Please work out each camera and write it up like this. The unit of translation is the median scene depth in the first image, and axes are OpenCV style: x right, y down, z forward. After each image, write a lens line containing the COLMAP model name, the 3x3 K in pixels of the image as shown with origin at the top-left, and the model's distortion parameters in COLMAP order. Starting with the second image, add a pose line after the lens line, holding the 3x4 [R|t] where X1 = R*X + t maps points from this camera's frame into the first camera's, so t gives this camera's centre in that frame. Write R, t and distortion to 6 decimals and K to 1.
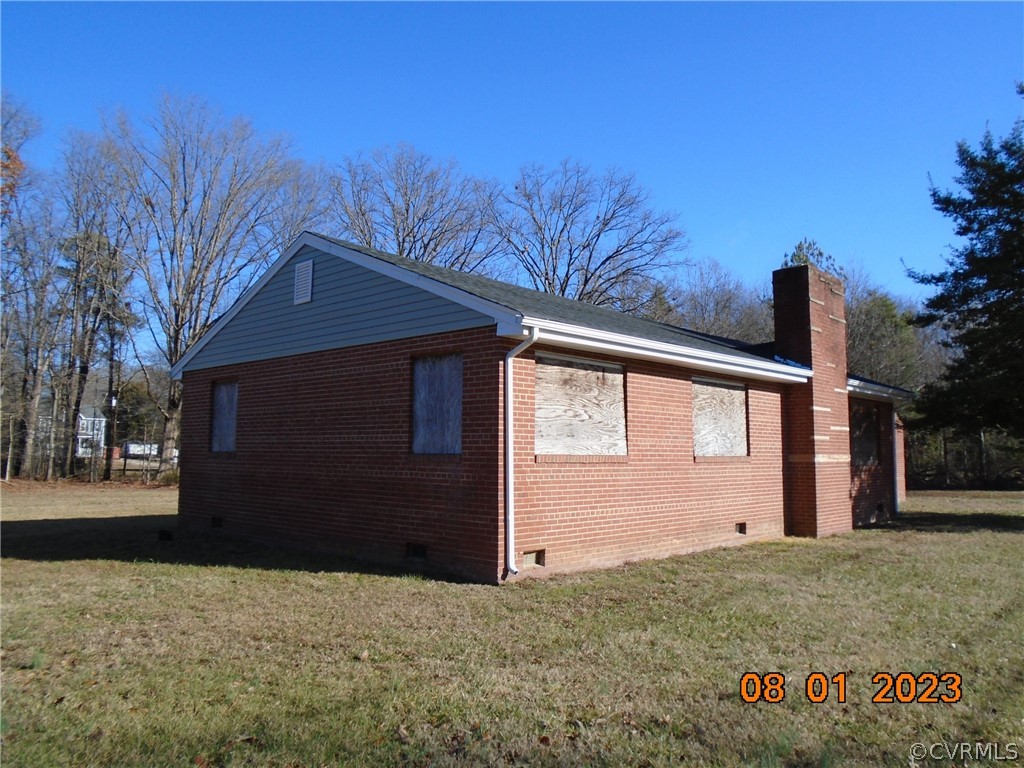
lens RADIAL K [[776.8, 0, 512.0], [0, 776.8, 383.4], [0, 0, 1]] dist [-0.031791, 0.000961]
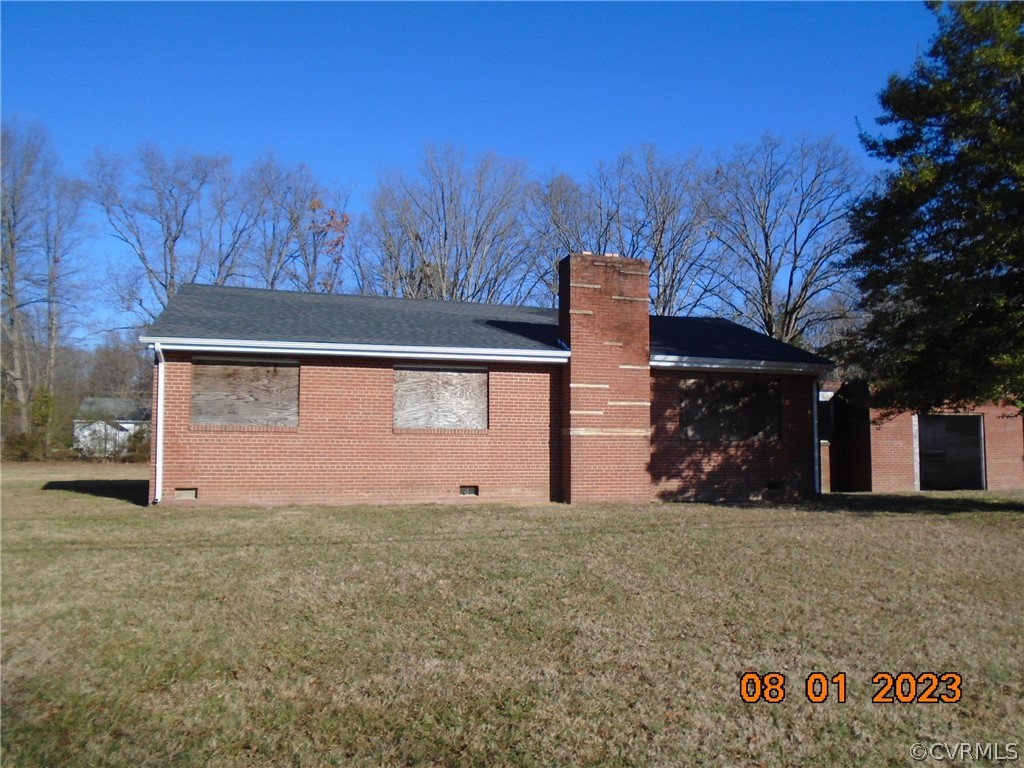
lens RADIAL K [[776.8, 0, 514.1], [0, 776.8, 381.4], [0, 0, 1]] dist [-0.031791, 0.000961]
pose [[0.865649, -0.024860, -0.500035, 0.928636], [0.039816, 0.999021, 0.019260, 0.001525], [0.499066, -0.036582, 0.865791, 0.011905]]
